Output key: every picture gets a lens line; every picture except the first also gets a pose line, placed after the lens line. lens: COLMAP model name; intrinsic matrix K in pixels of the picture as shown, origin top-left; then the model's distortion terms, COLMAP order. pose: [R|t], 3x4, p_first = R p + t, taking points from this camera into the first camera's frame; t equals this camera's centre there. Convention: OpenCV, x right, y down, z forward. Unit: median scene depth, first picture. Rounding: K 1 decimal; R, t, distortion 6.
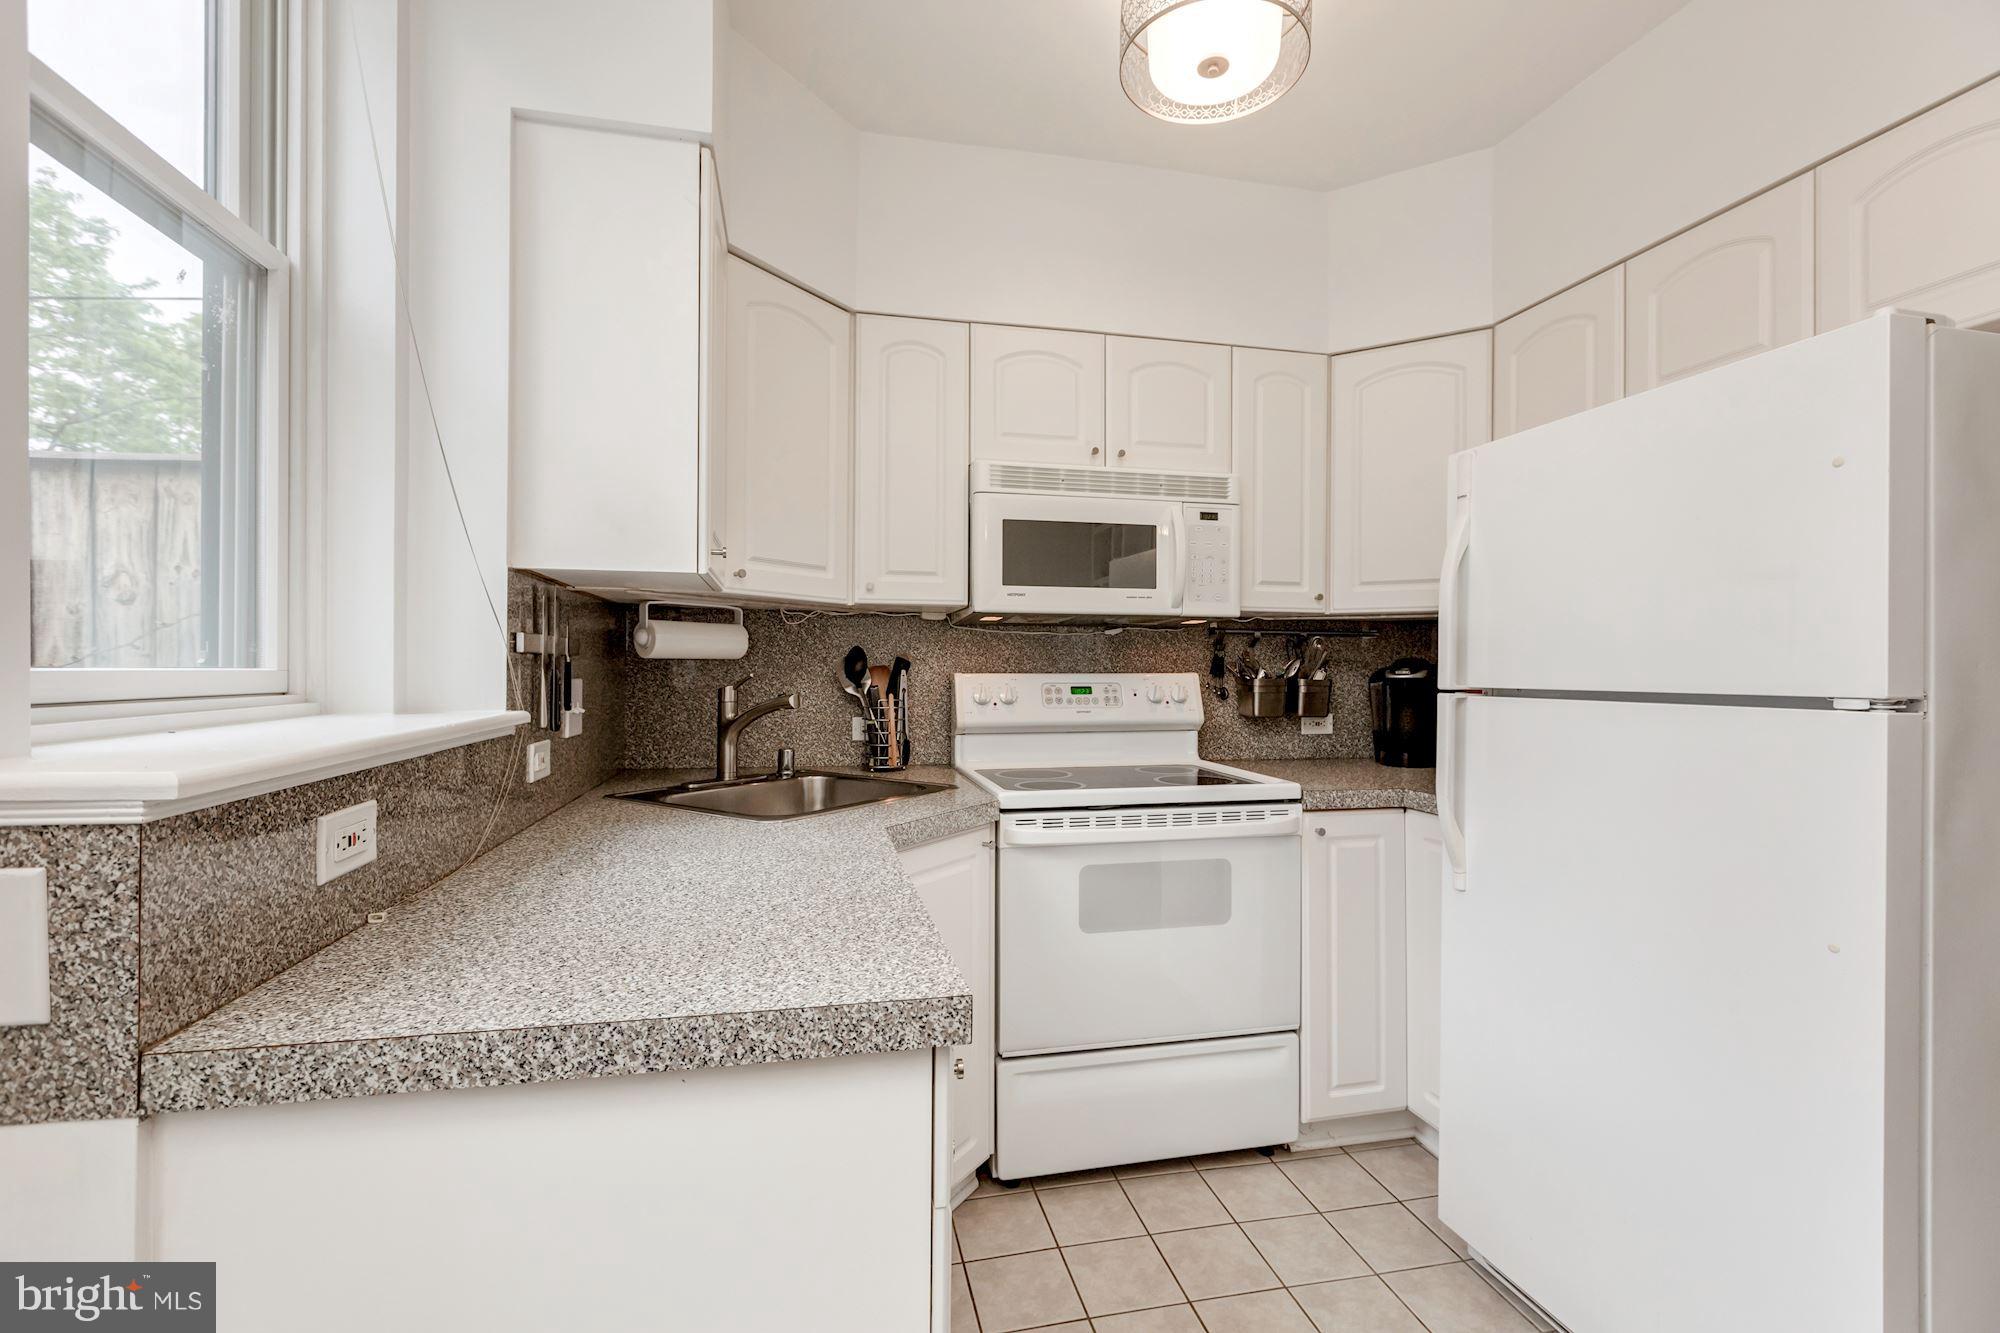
lens RADIAL K [[885.6, 0, 1004.4], [0, 885.6, 660.3], [0, 0, 1]] dist [-0.000055, -0.000377]
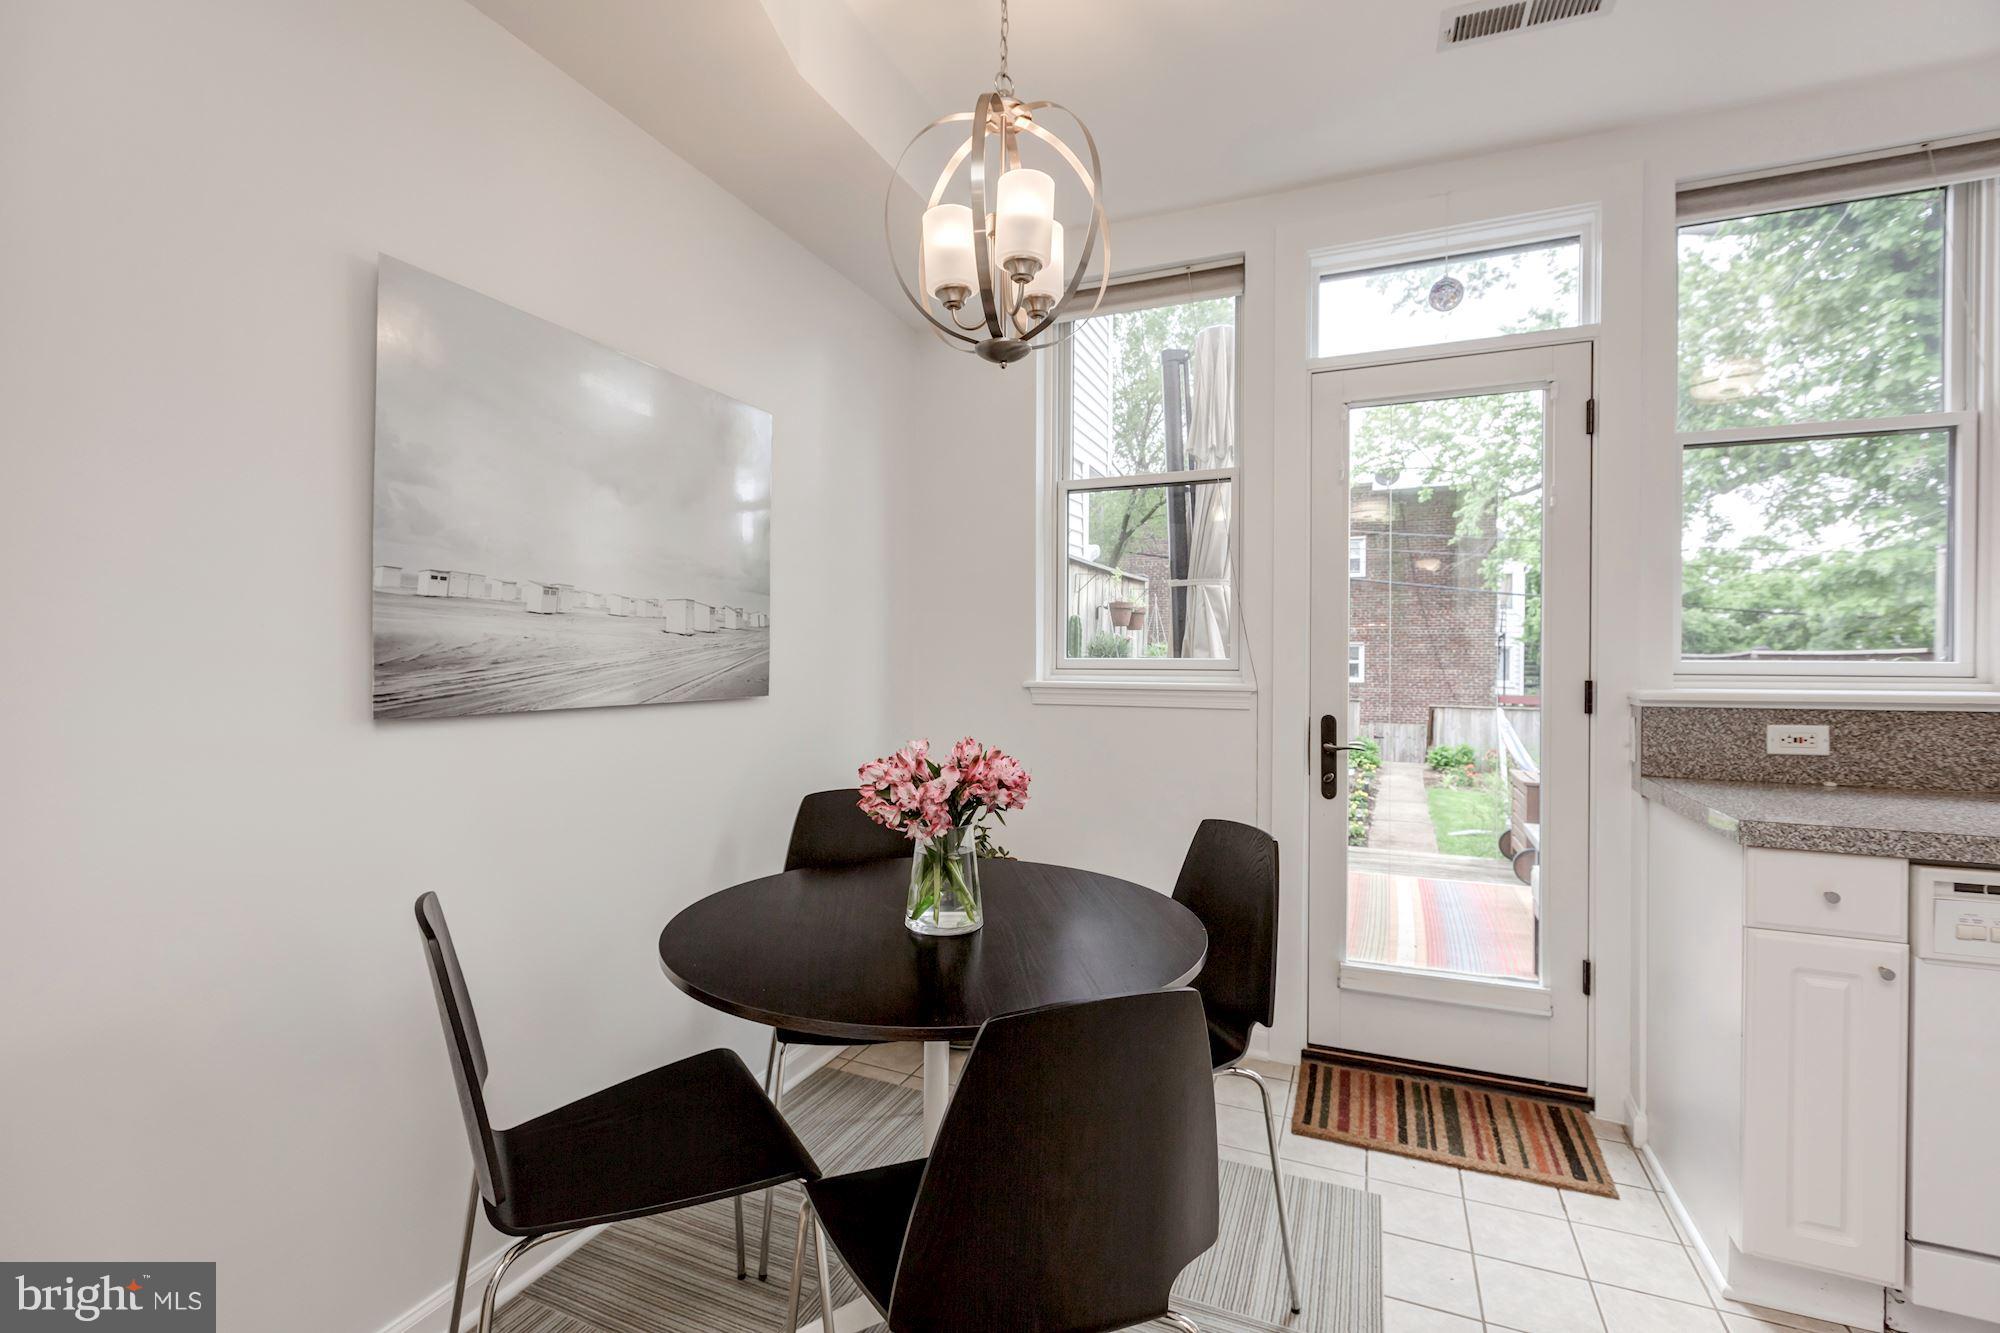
lens RADIAL K [[871.8, 0, 1000.0], [0, 871.8, 666.5], [0, 0, 1]] dist [-0.000740, -0.000424]
pose [[-0.584375, 0.000170, -0.811484, 0.880851], [-0.000349, 1.000000, 0.000461, 0.009418], [0.811484, 0.000552, -0.584375, 0.272775]]
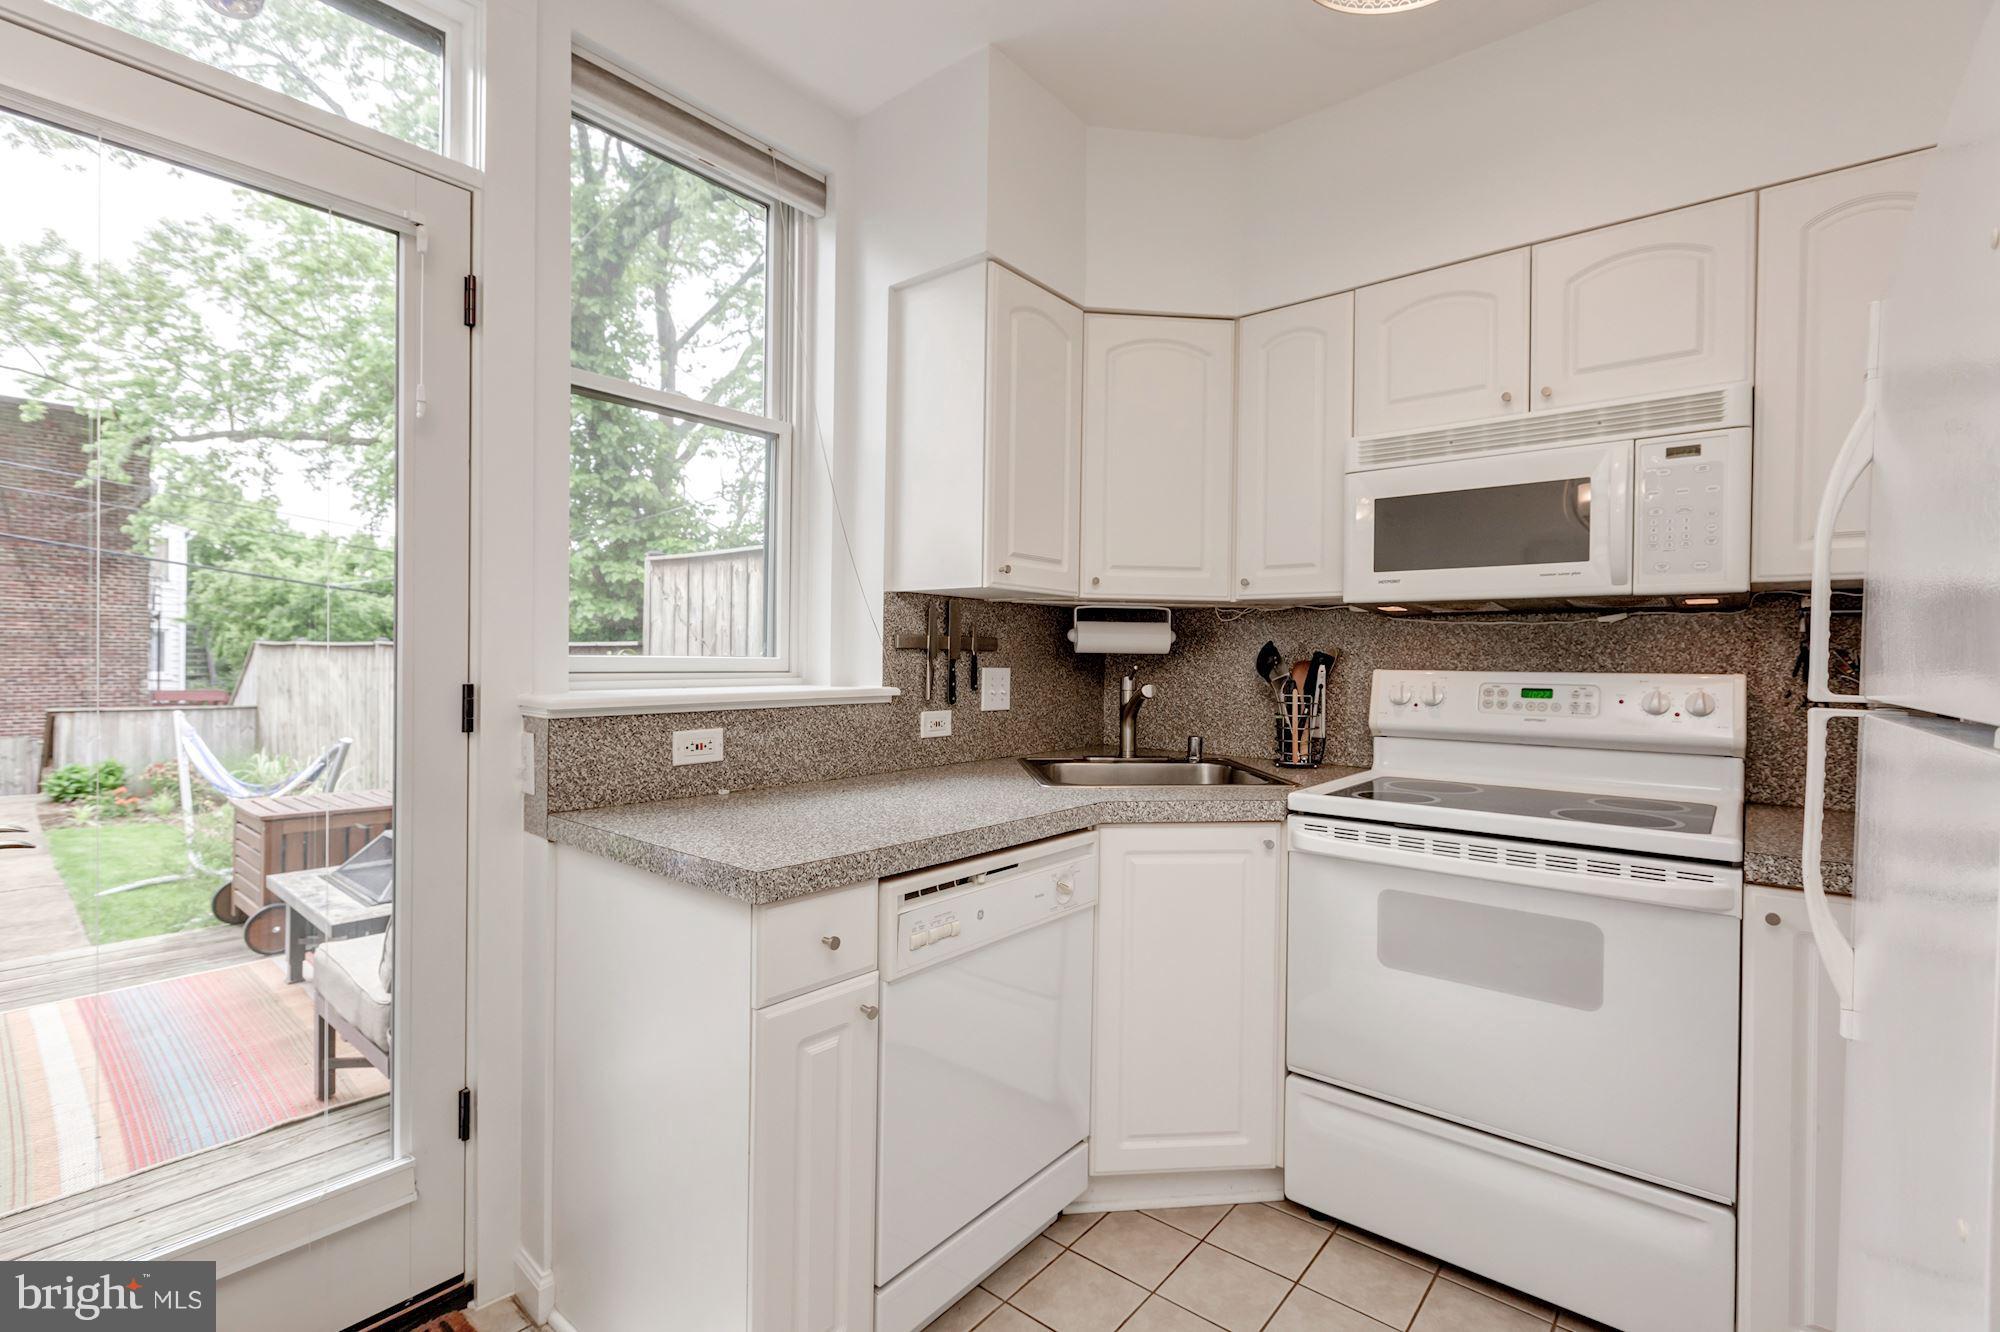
lens RADIAL K [[903.3, 0, 996.6], [0, 903.3, 660.6], [0, 0, 1]] dist [-0.000900, -0.000439]
pose [[0.609900, 0.005922, -0.792457, 0.493859], [-0.003451, 0.999982, 0.004816, 0.002576], [0.792471, -0.000202, 0.609909, 0.132368]]
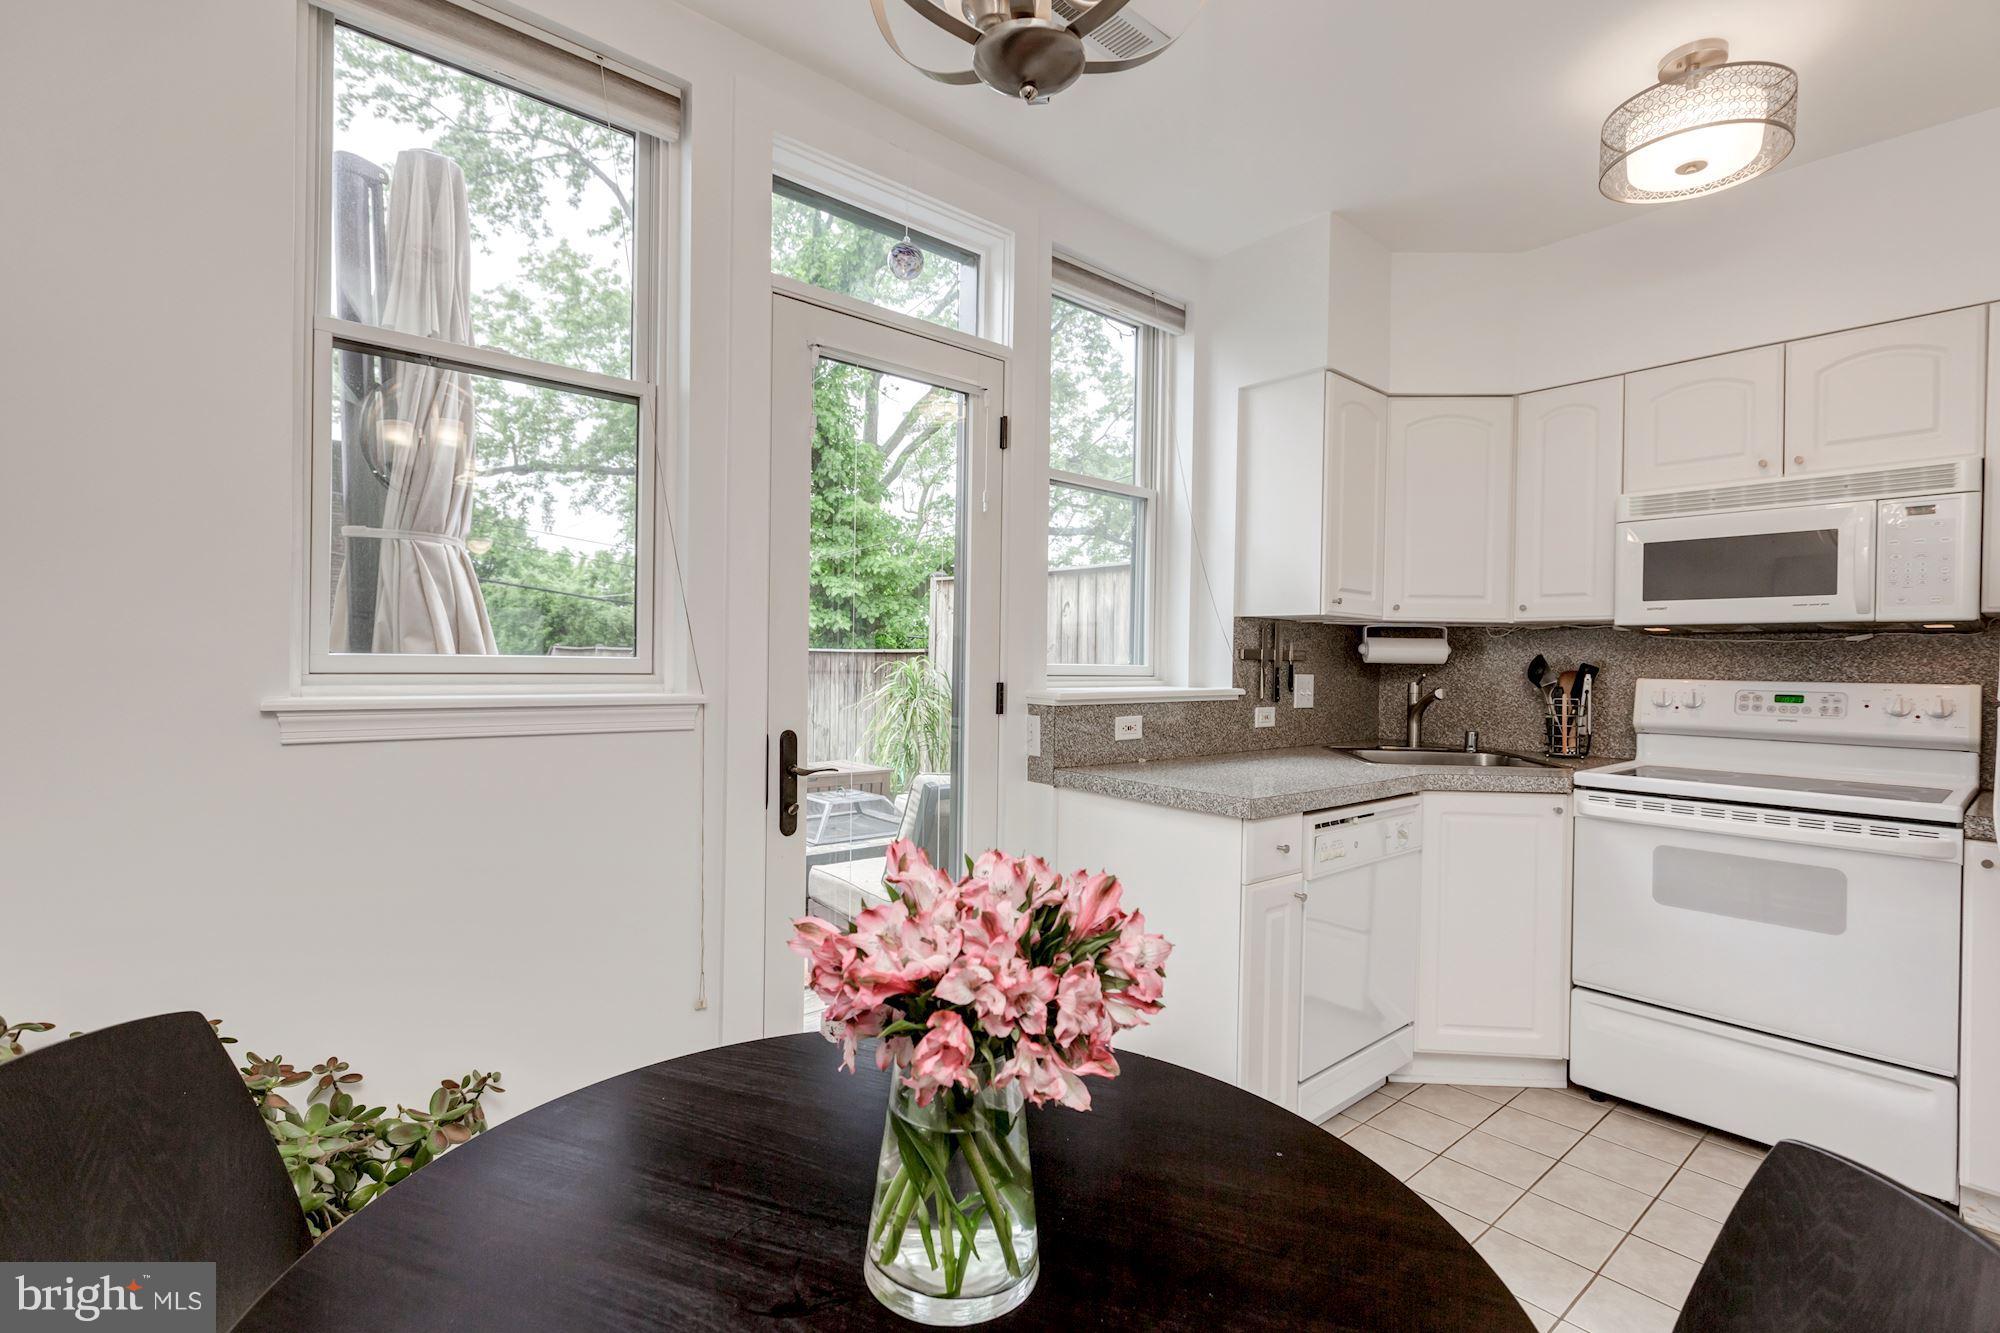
lens RADIAL K [[906.7, 0, 1001.5], [0, 906.7, 660.7], [0, 0, 1]] dist [0.001263, -0.000844]
pose [[0.466404, 0.004936, -0.884558, 0.645726], [-0.008832, 0.999961, 0.000923, -0.001831], [0.884528, 0.007382, 0.466430, -0.274002]]
